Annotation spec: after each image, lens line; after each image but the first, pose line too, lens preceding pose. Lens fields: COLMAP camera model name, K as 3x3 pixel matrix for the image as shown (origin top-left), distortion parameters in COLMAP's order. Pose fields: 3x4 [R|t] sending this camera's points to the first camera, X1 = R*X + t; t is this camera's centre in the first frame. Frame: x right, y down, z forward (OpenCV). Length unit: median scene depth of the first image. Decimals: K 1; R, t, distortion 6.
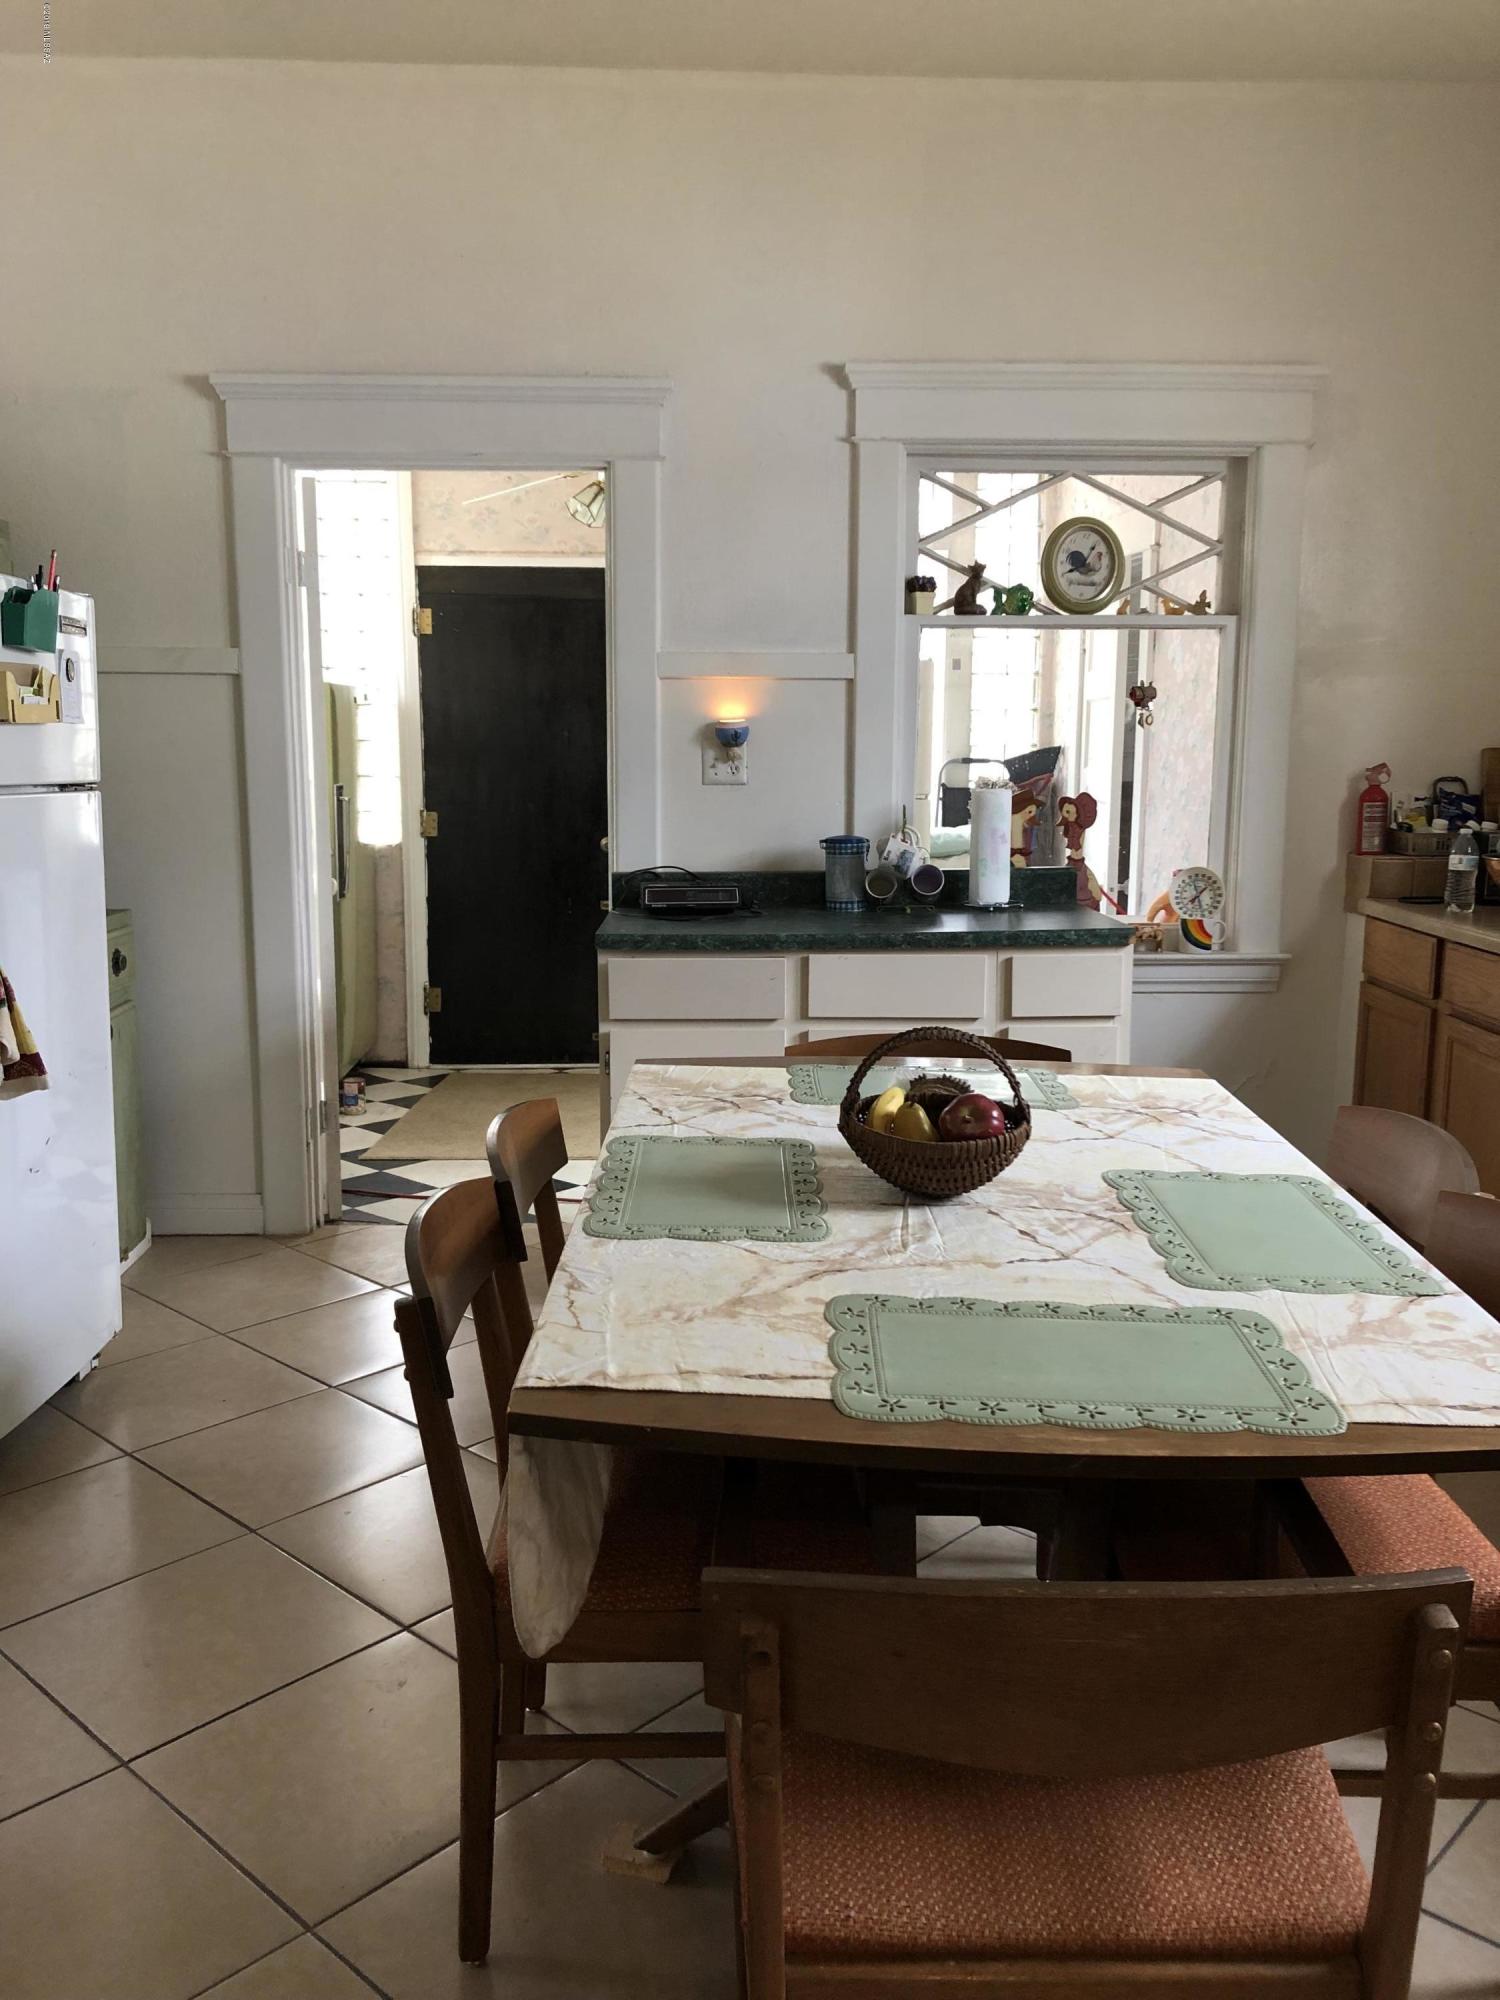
lens RADIAL K [[1625.1, 0, 747.4], [0, 1625.1, 1001.1], [0, 0, 1]] dist [0.028674, -0.029492]
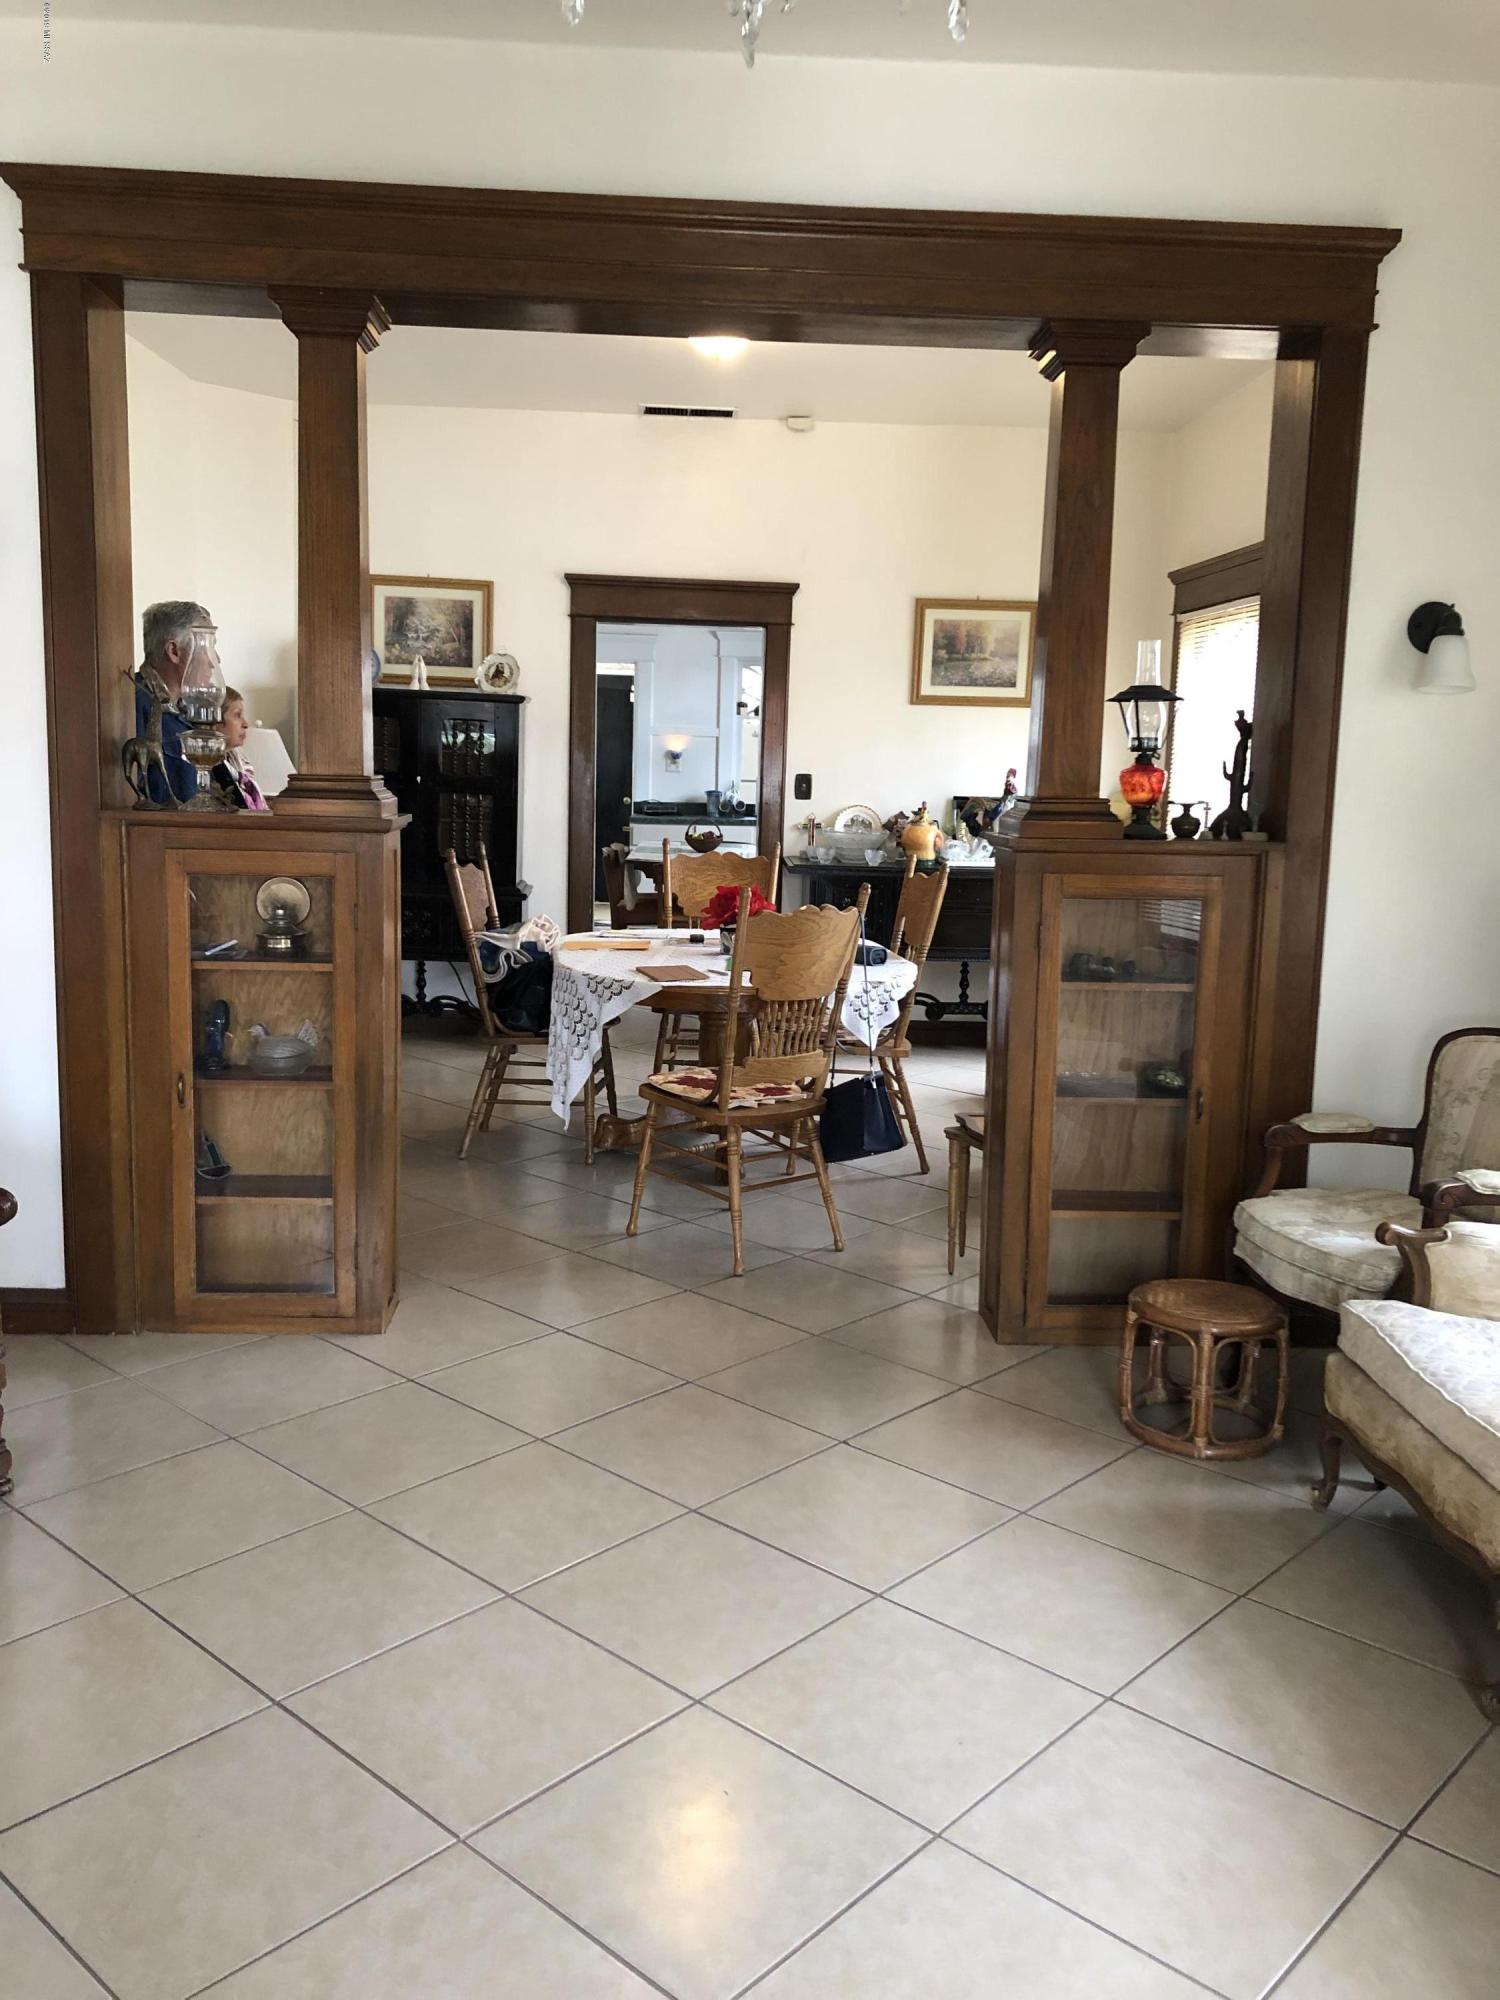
lens RADIAL K [[1625.1, 0, 752.0], [0, 1625.1, 1002.0], [0, 0, 1]] dist [0.028674, -0.029492]
pose [[0.999807, 0.019658, 0.000185, 0.133976], [-0.019653, 0.999693, -0.015104, 0.315885], [-0.000482, 0.015097, 0.999886, -1.885445]]
